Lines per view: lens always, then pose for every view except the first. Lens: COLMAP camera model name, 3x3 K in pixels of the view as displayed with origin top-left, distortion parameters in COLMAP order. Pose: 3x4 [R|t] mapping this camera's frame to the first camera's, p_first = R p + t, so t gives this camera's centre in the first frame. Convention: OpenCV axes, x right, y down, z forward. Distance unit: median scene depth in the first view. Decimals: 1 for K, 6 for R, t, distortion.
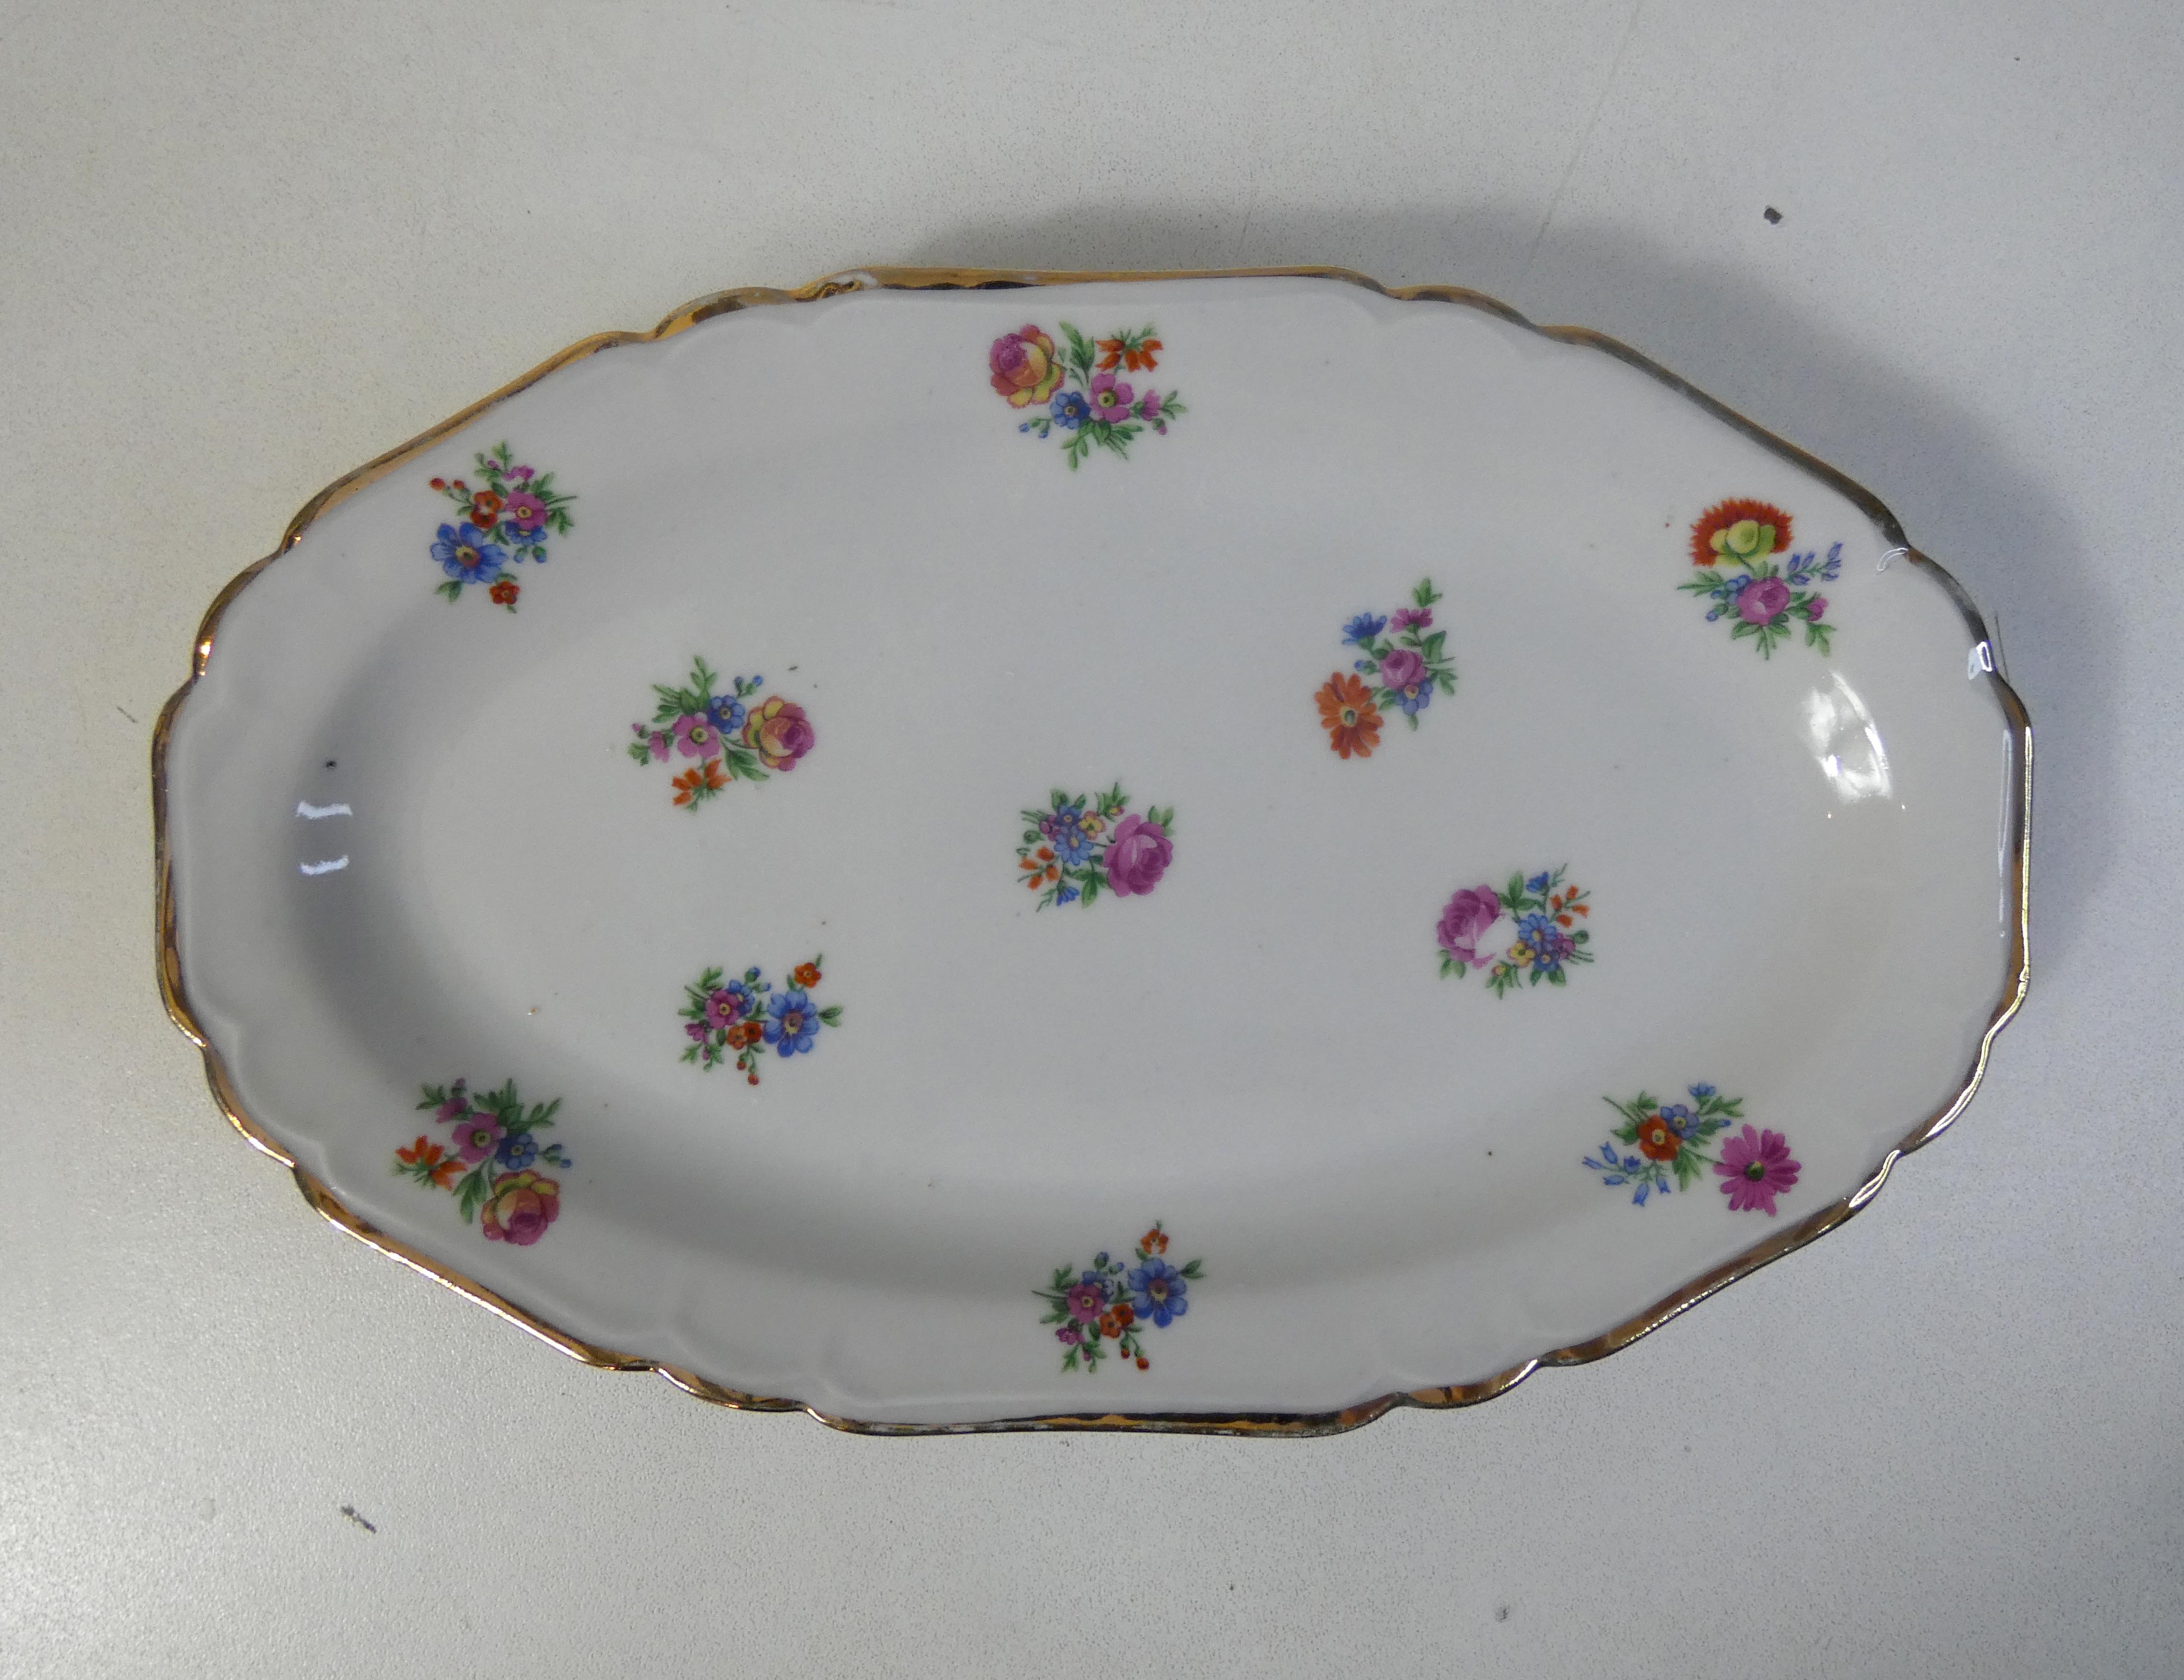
lens RADIAL K [[1472.1, 0, 1091.0], [0, 1472.1, 866.0], [0, 0, 1]] dist [0.016670, -0.000770]
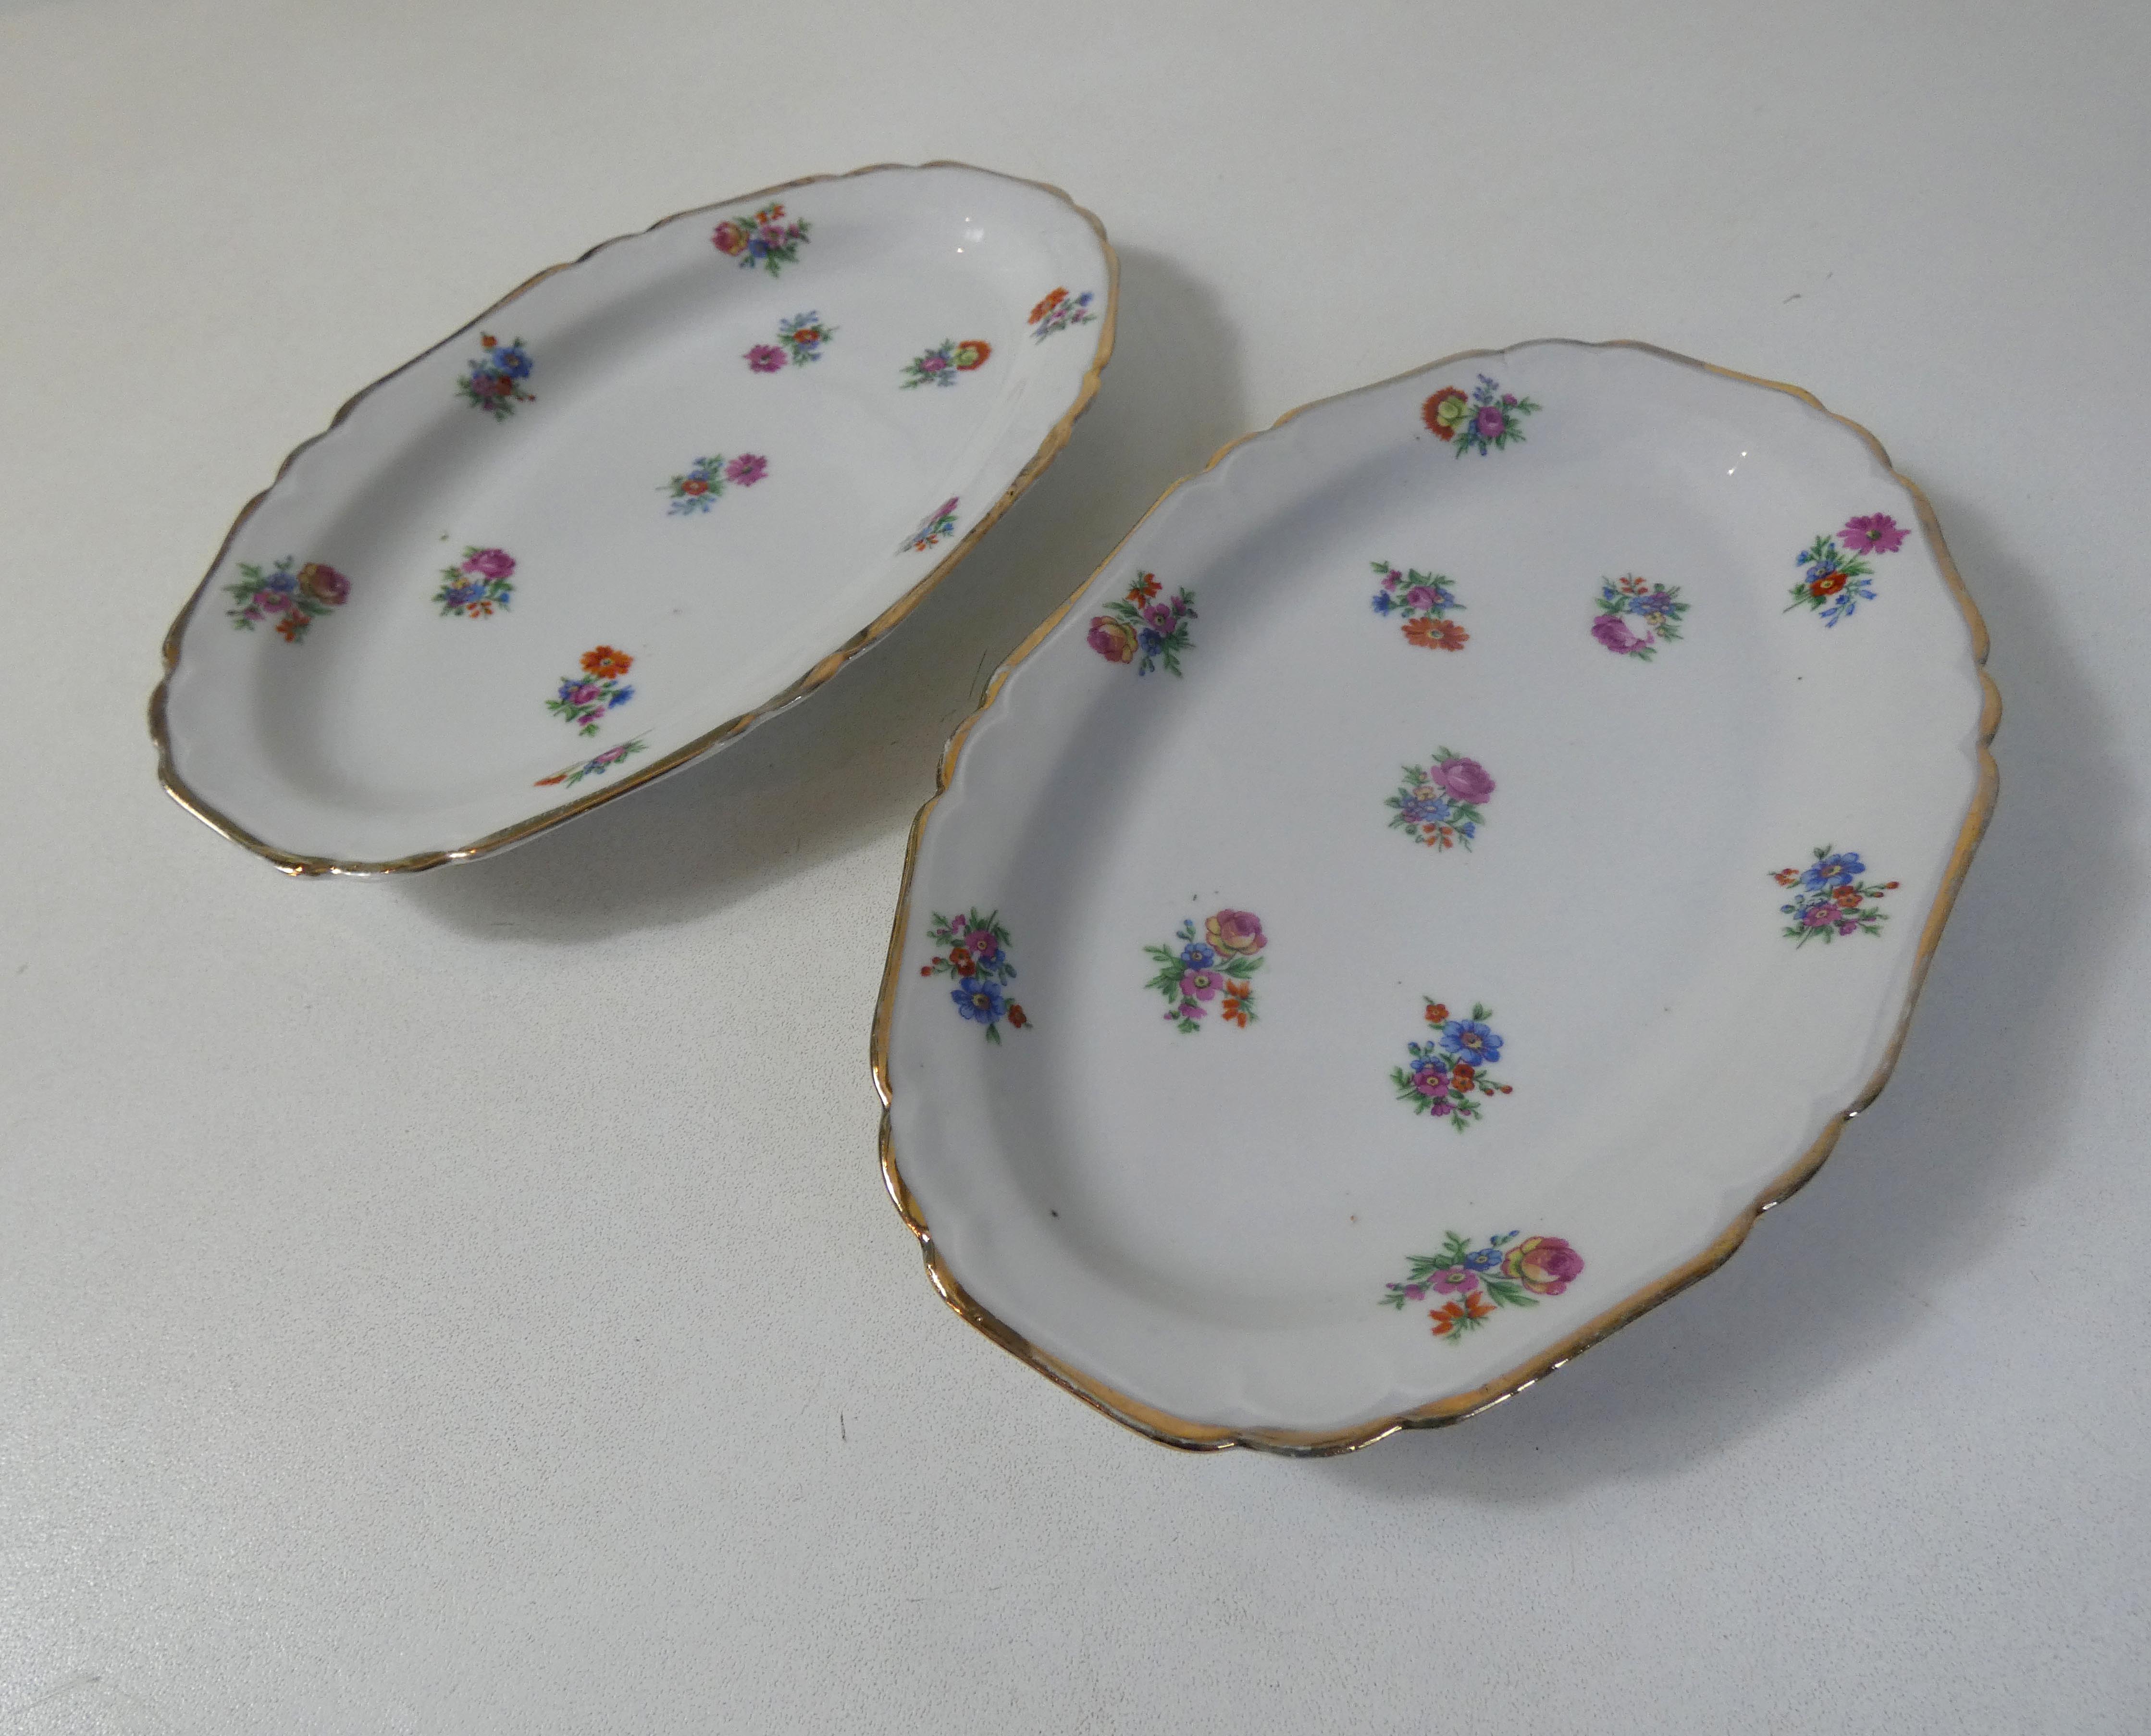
lens RADIAL K [[1556.5, 0, 1033.6], [0, 1556.5, 867.7], [0, 0, 1]] dist [0.059741, -0.085628]
pose [[0.562029, -0.657320, 0.502050, -0.902582], [0.823726, 0.389905, -0.411643, 0.272019], [0.074829, 0.644907, 0.760589, 0.010527]]
